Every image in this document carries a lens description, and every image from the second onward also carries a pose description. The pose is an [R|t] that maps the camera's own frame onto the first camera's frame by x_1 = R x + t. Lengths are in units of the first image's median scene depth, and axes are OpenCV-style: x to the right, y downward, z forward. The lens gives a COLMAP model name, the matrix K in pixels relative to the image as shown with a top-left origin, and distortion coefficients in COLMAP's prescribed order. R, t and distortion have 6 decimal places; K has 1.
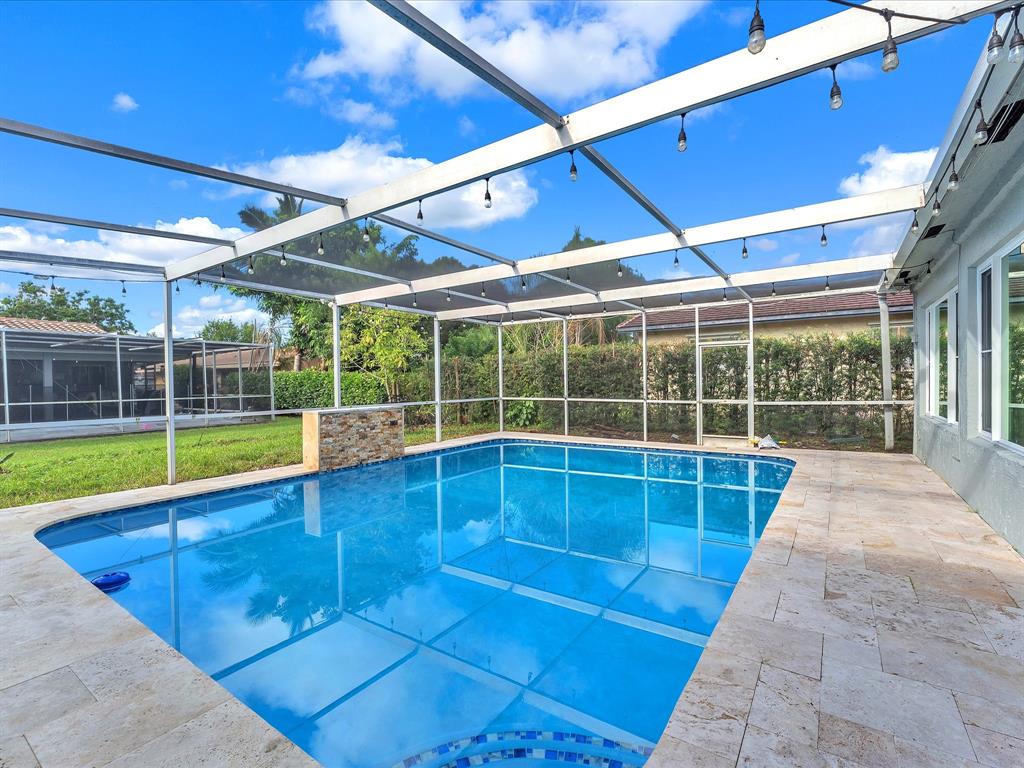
lens RADIAL K [[468.0, 0, 512.0], [0, 468.0, 384.0], [0, 0, 1]] dist [-0.004859, 0.000080]
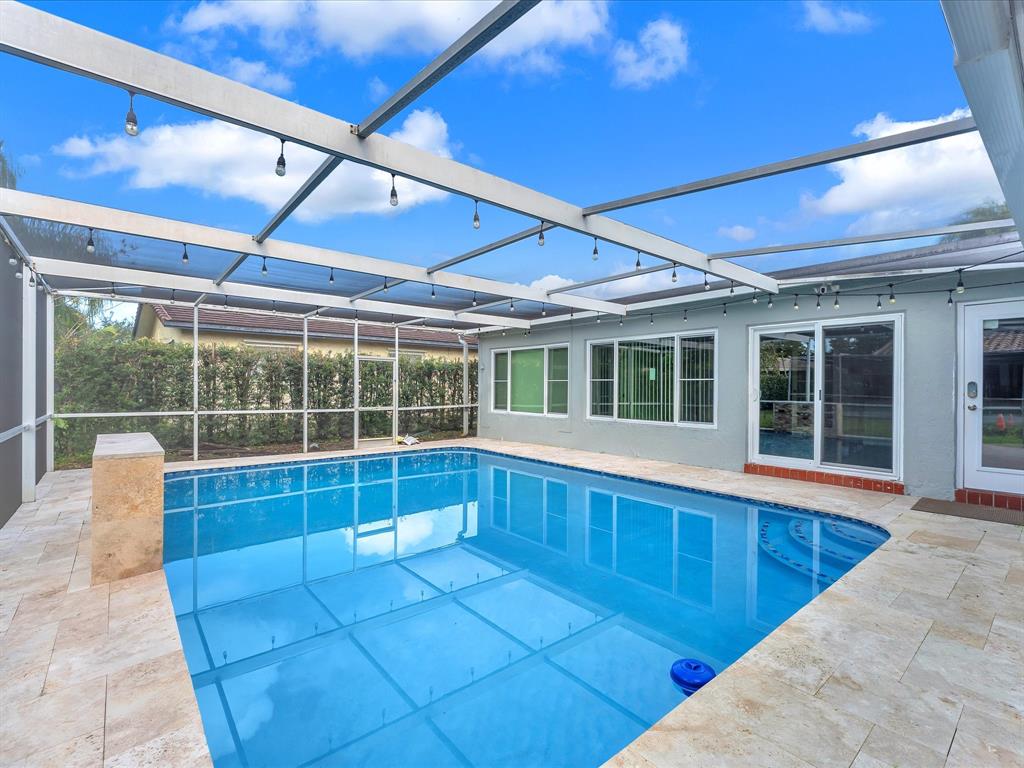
lens RADIAL K [[468.0, 0, 512.0], [0, 468.0, 384.0], [0, 0, 1]] dist [-0.004859, 0.000080]
pose [[0.264717, 0.022745, 0.964058, -0.586165], [-0.002381, 0.999734, -0.022933, 0.003719], [-0.964323, 0.003775, 0.264701, 0.391147]]
